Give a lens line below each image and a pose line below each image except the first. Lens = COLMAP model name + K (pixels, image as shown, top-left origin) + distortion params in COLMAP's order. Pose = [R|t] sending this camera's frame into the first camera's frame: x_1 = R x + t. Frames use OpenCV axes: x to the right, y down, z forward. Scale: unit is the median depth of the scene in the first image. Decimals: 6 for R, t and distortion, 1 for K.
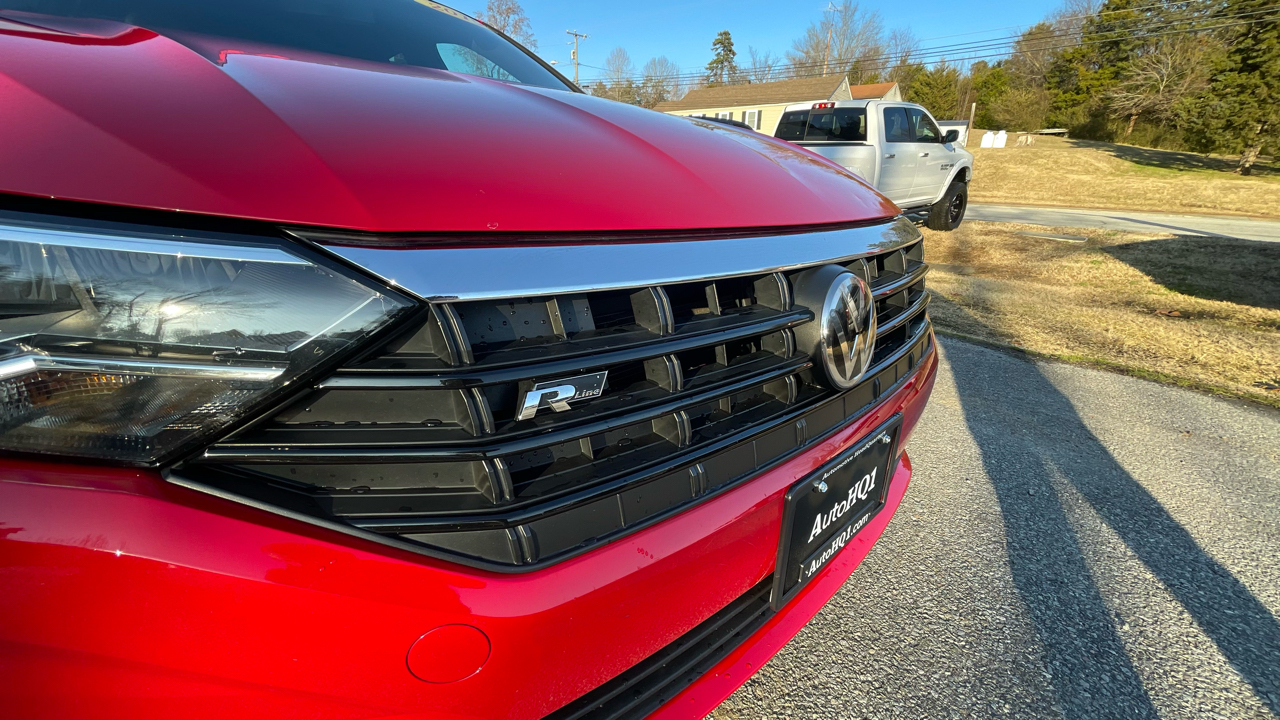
lens RADIAL K [[516.0, 0, 640.6], [0, 516.0, 356.4], [0, 0, 1]] dist [-0.001997, 0.000185]
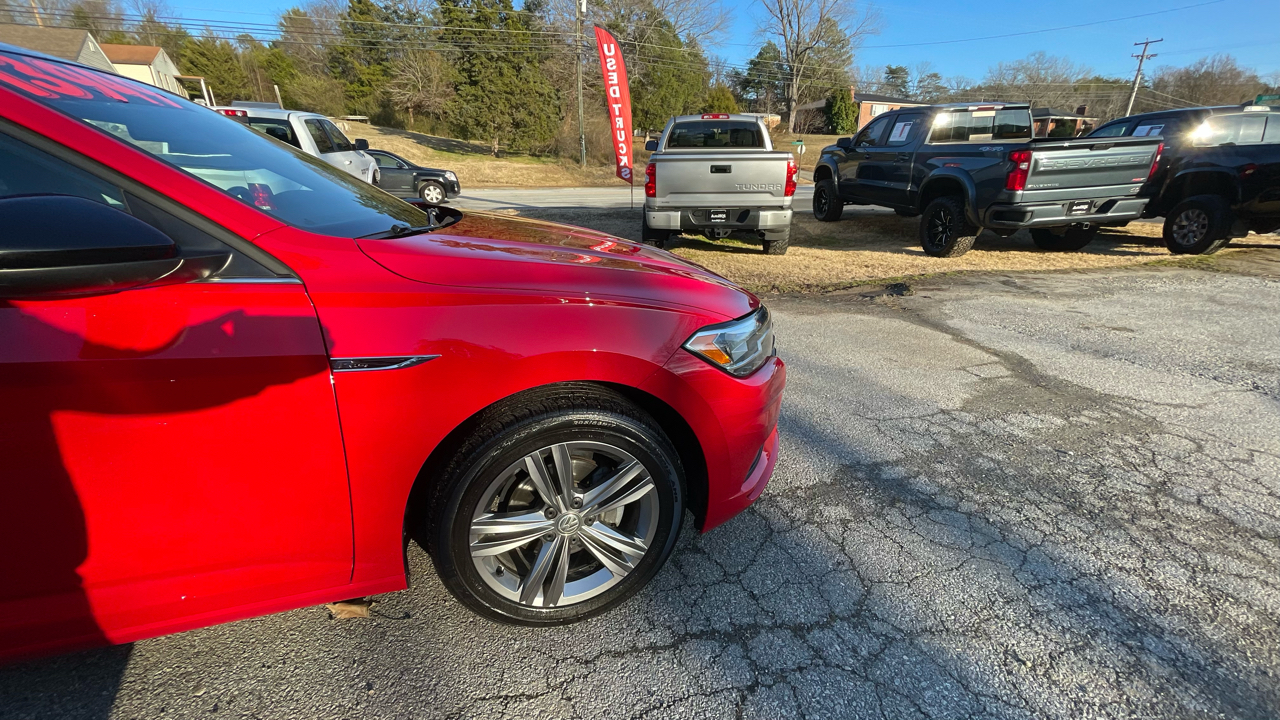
lens RADIAL K [[516.0, 0, 642.0], [0, 516.0, 358.0], [0, 0, 1]] dist [-0.001997, 0.000185]
pose [[0.436364, -0.340611, 0.832809, -0.201781], [0.309650, 0.925891, 0.216435, -0.043268], [-0.844810, 0.163435, 0.509495, -0.016199]]
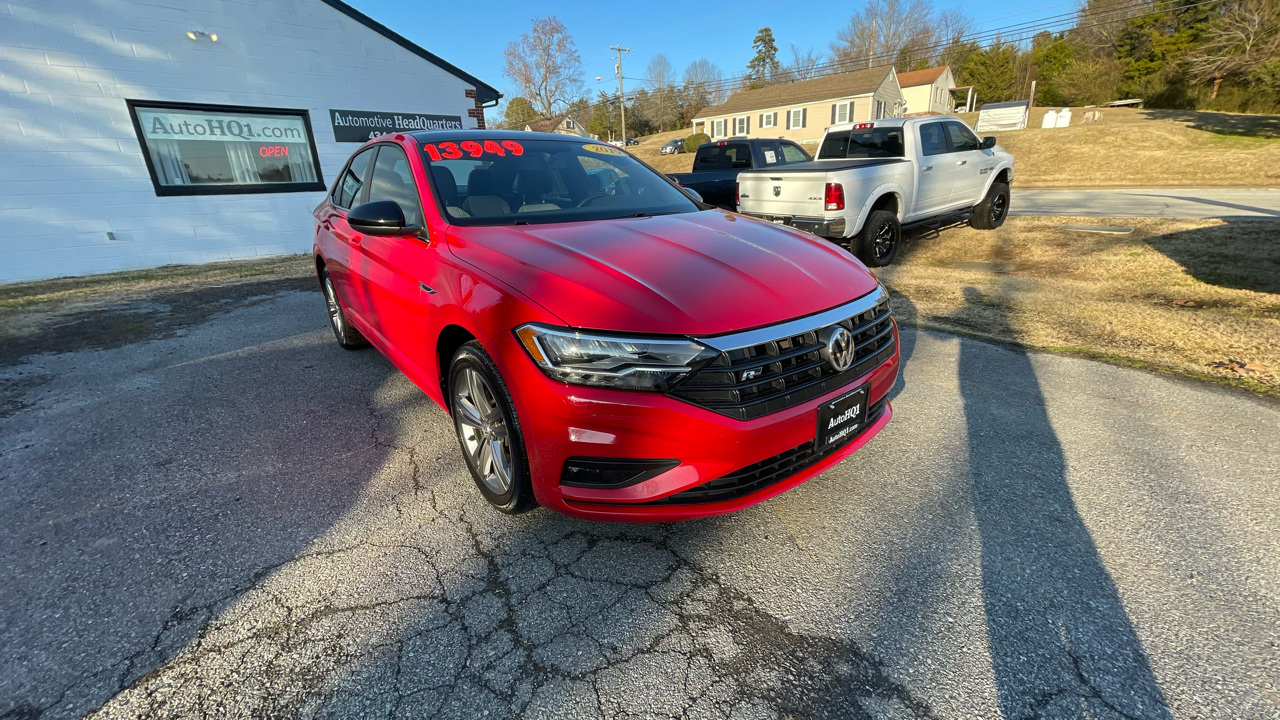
lens RADIAL K [[516.0, 0, 641.6], [0, 516.0, 356.8], [0, 0, 1]] dist [-0.001997, 0.000185]
pose [[0.994568, -0.038438, -0.096734, -0.024679], [0.037903, 0.999254, -0.007372, -0.002131], [0.096946, 0.003666, 0.995283, -0.118927]]
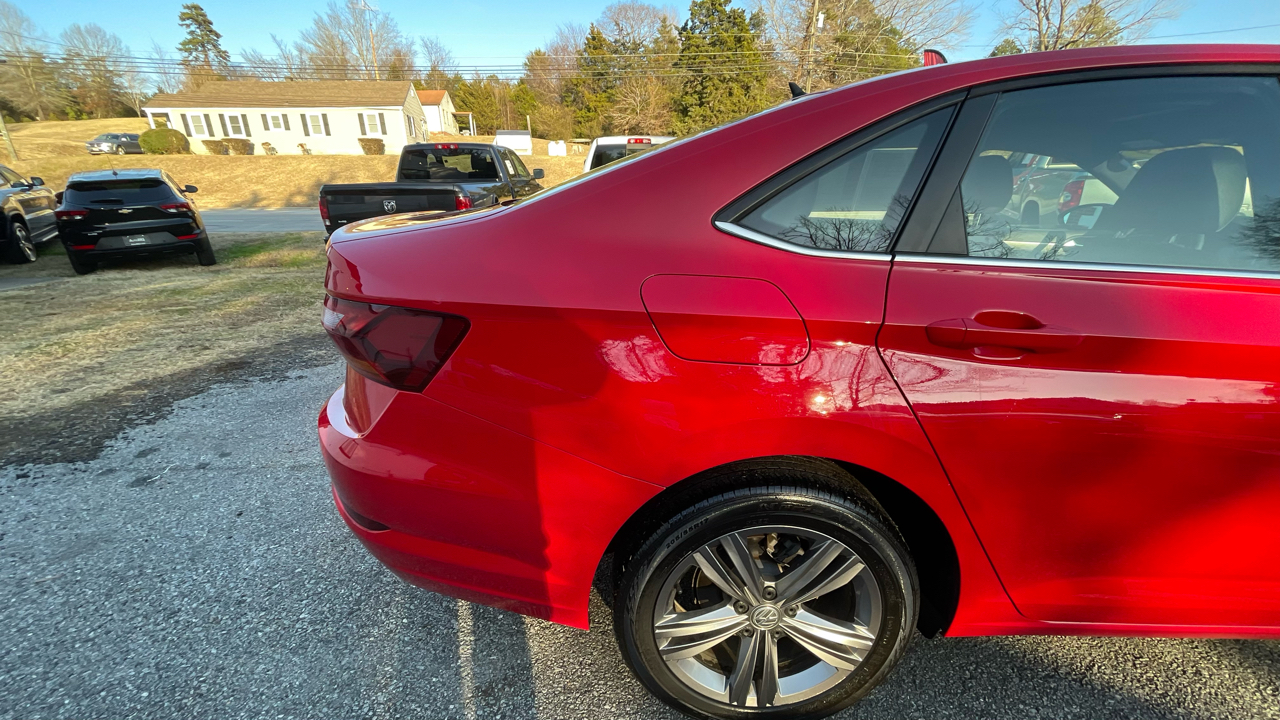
lens RADIAL K [[516.0, 0, 642.3], [0, 516.0, 359.9], [0, 0, 1]] dist [-0.001997, 0.000185]
pose [[0.698401, -0.266423, 0.664270, -0.399559], [0.265205, 0.958396, 0.105558, -0.134010], [-0.664757, 0.102446, 0.740002, 0.203208]]
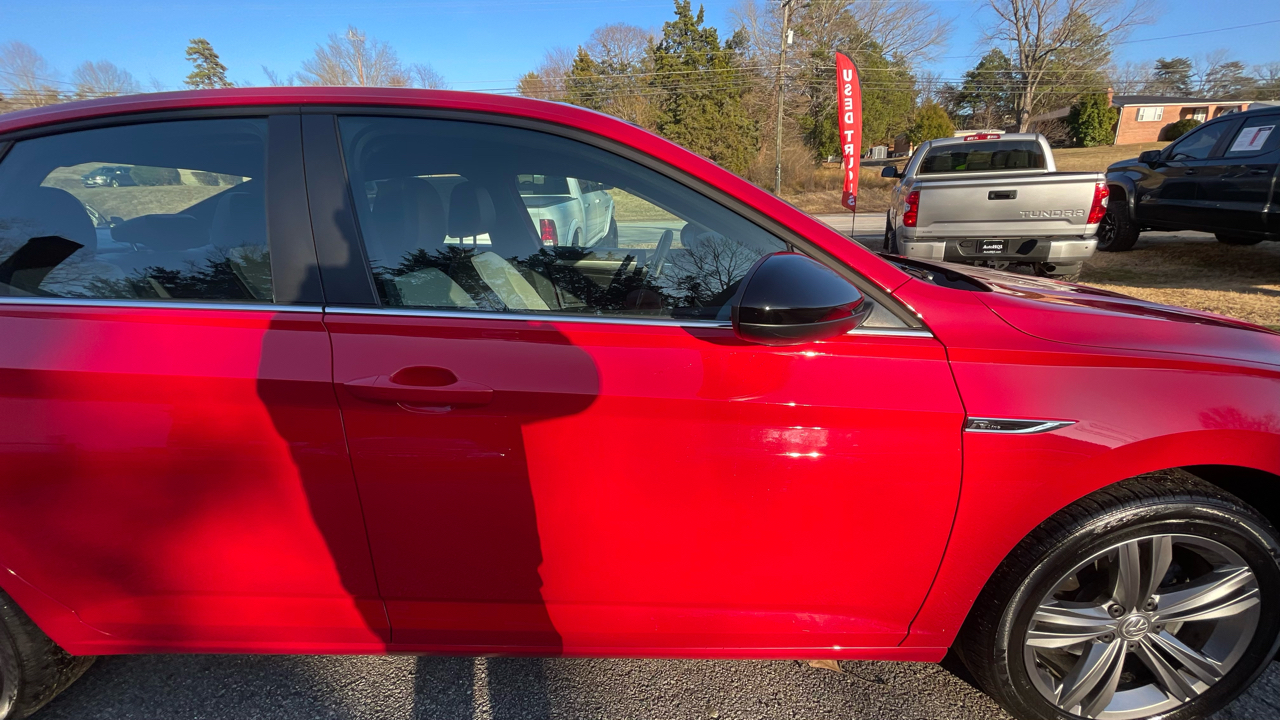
lens RADIAL K [[516.0, 0, 641.3], [0, 516.0, 359.5], [0, 0, 1]] dist [-0.001997, 0.000185]
pose [[0.704020, -0.260894, 0.660522, -0.249873], [0.285629, 0.955557, 0.072989, -0.076404], [-0.650209, 0.137279, 0.747250, 0.056942]]
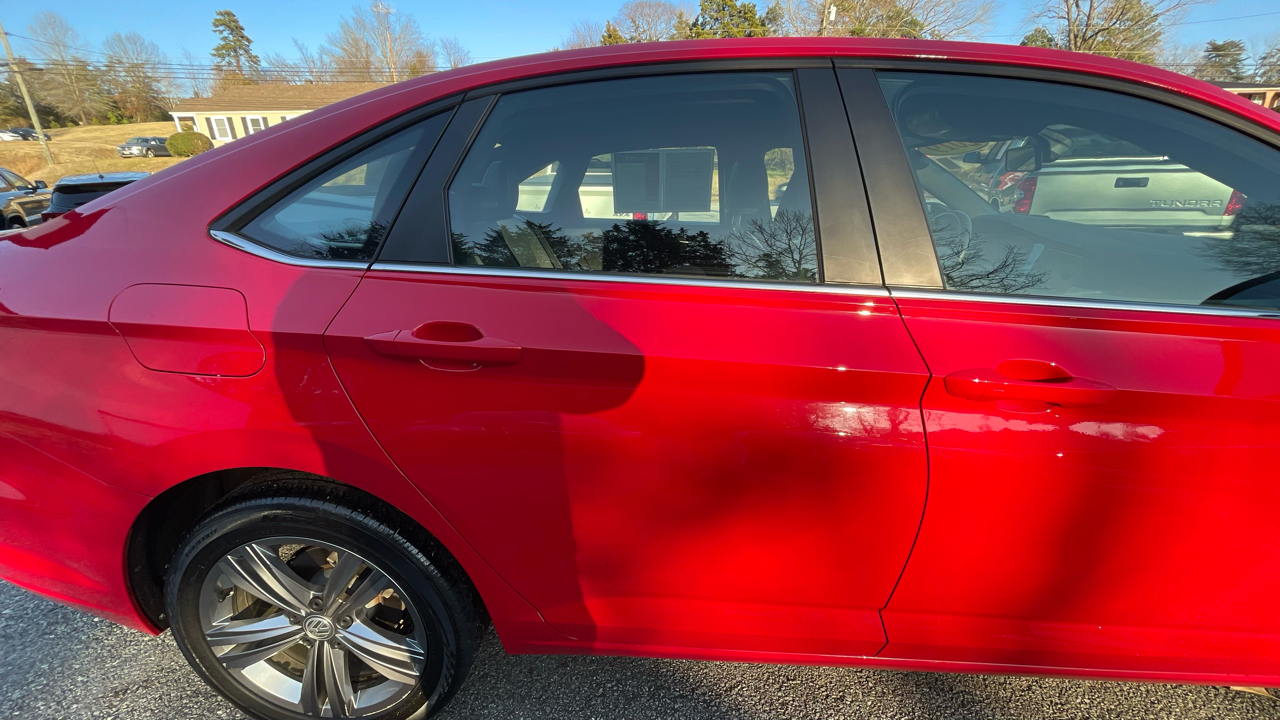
lens RADIAL K [[516.0, 0, 642.1], [0, 516.0, 360.4], [0, 0, 1]] dist [-0.001997, 0.000185]
pose [[0.727219, -0.265187, 0.633110, -0.319349], [0.263559, 0.959531, 0.099178, -0.107358], [-0.633790, 0.094738, 0.767682, 0.134047]]
